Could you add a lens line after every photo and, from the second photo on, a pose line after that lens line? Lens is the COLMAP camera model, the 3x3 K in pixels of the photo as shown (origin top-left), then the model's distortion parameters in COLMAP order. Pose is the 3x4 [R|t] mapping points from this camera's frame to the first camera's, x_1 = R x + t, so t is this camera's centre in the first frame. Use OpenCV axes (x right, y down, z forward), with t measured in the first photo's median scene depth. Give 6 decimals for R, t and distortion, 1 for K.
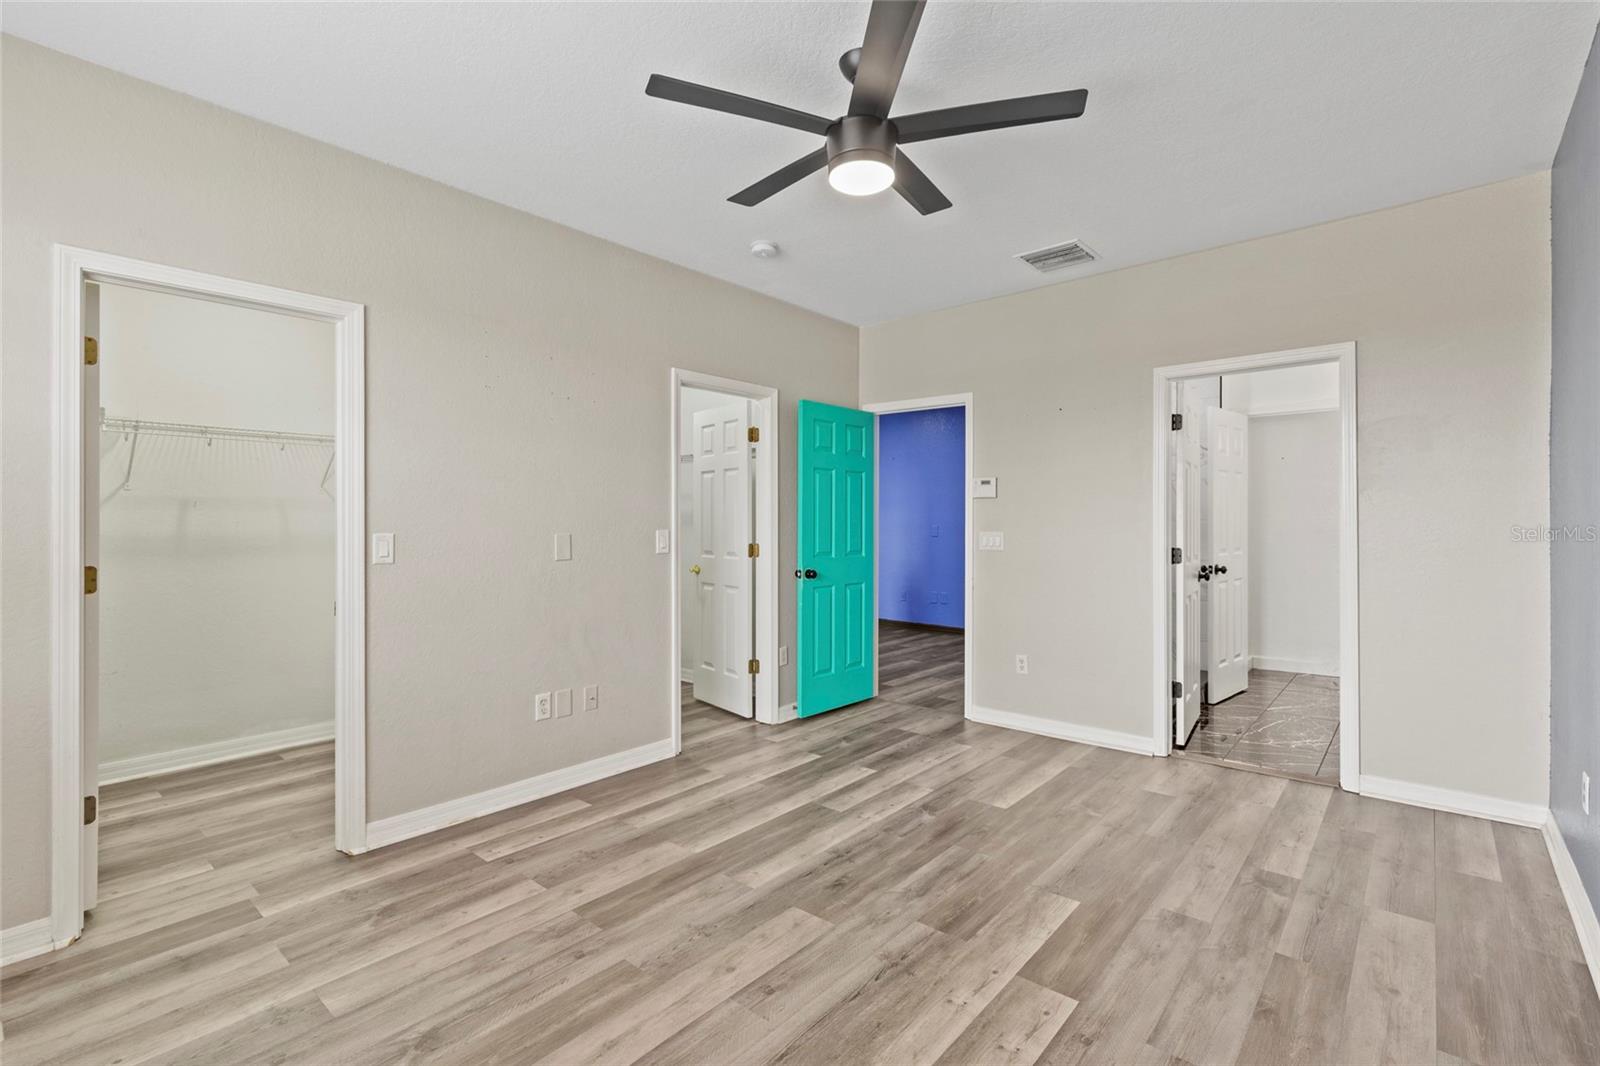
lens RADIAL K [[727.9, 0, 814.5], [0, 727.9, 524.2], [0, 0, 1]] dist [0.004298, 0.000279]
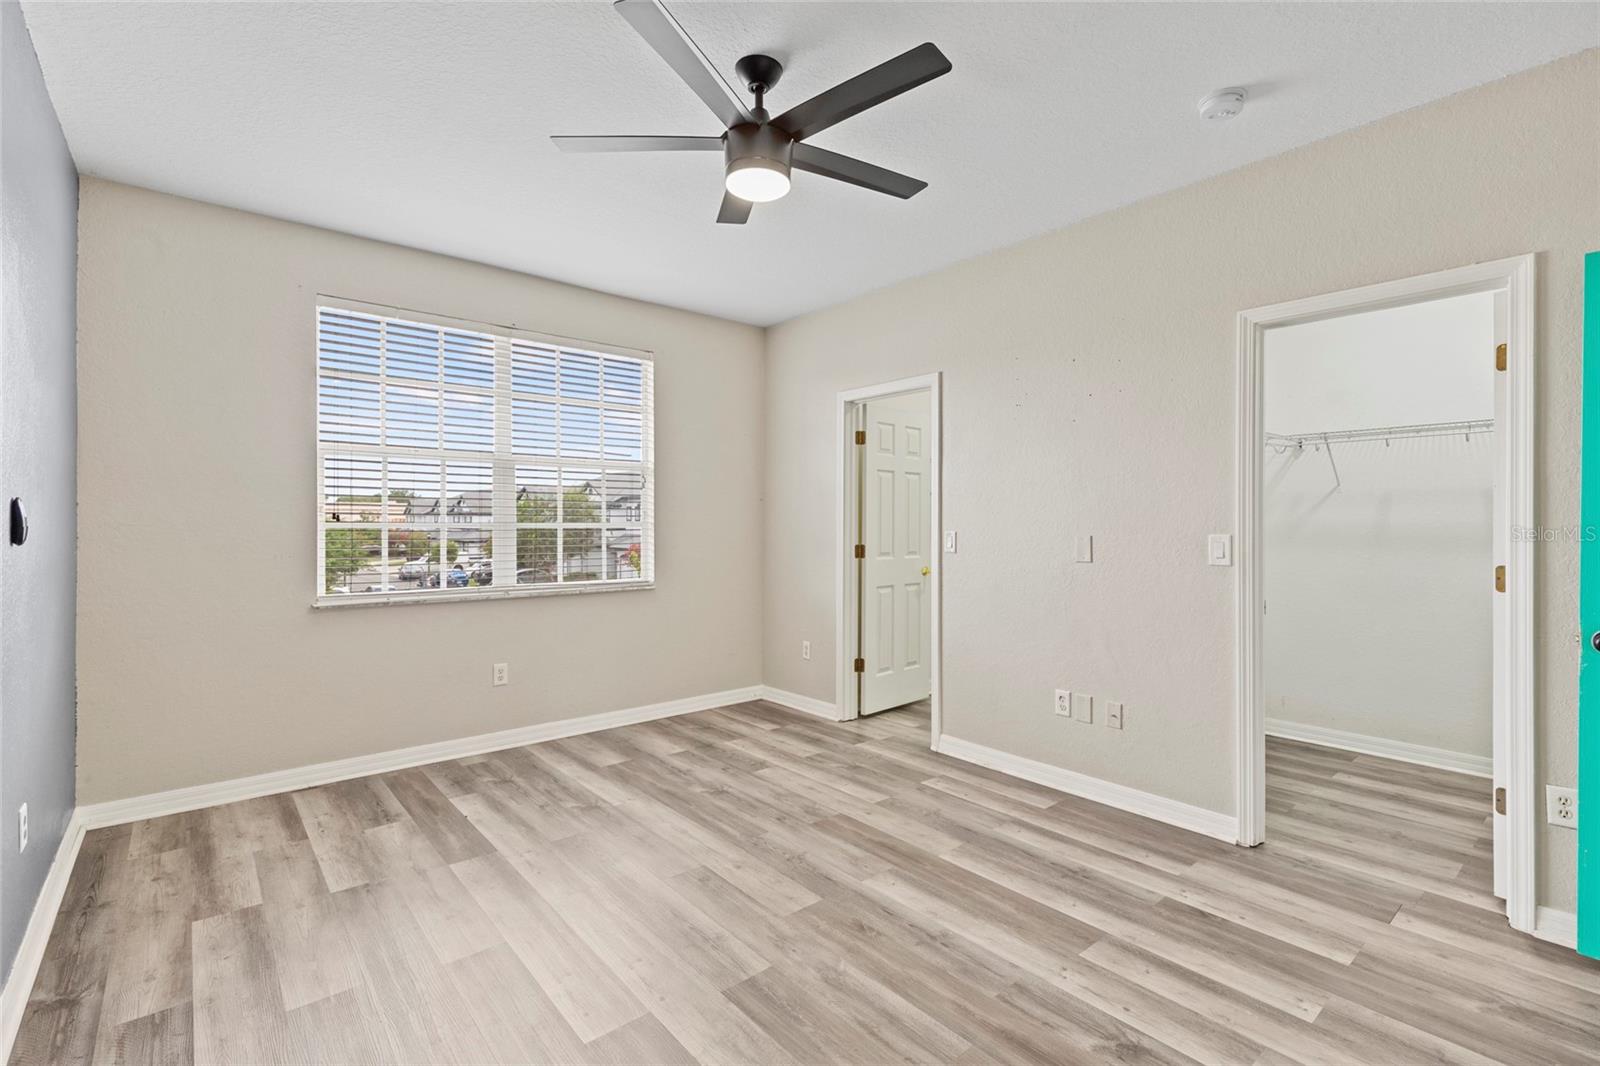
lens RADIAL K [[727.9, 0, 807.0], [0, 727.9, 520.2], [0, 0, 1]] dist [0.004298, 0.000279]
pose [[-0.163498, 0.000426, -0.986544, 0.853155], [-0.001803, 0.999998, 0.000730, -0.008040], [0.986542, 0.001899, -0.163497, 0.989924]]
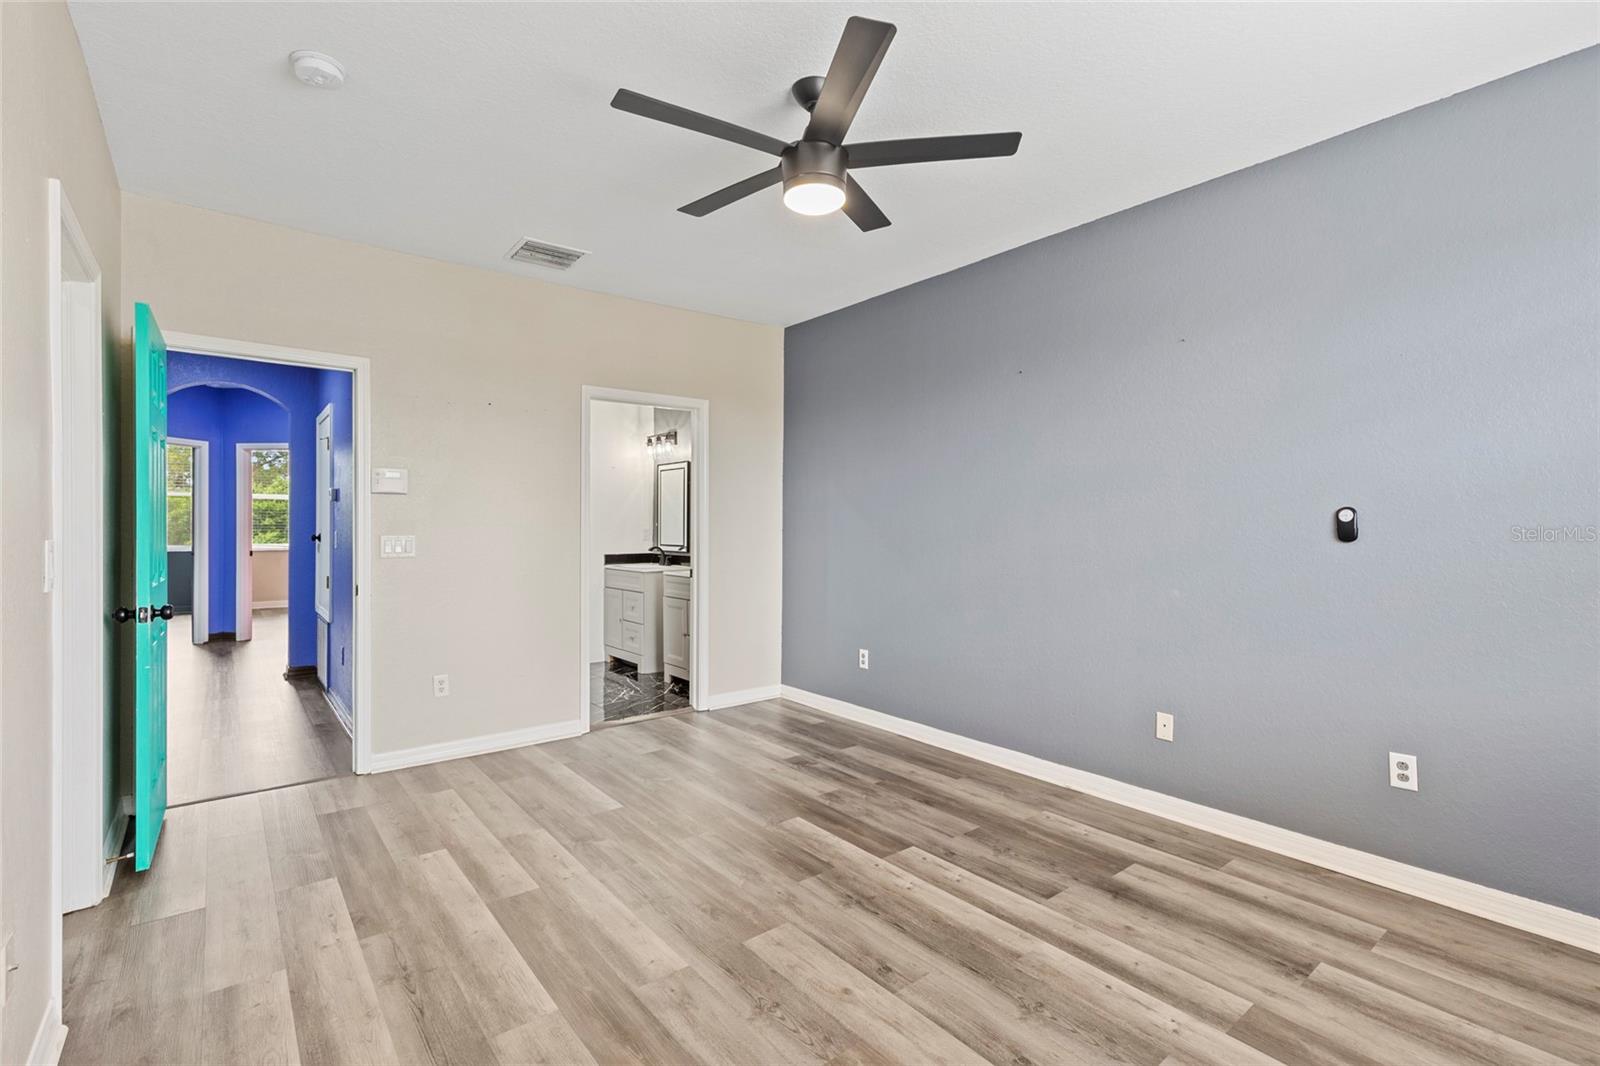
lens RADIAL K [[727.9, 0, 804.7], [0, 727.9, 531.8], [0, 0, 1]] dist [0.004298, 0.000279]
pose [[0.193326, -0.010903, 0.981074, -0.788021], [0.000387, 0.999939, 0.011036, -0.003838], [-0.981134, -0.001754, 0.193319, 0.645274]]
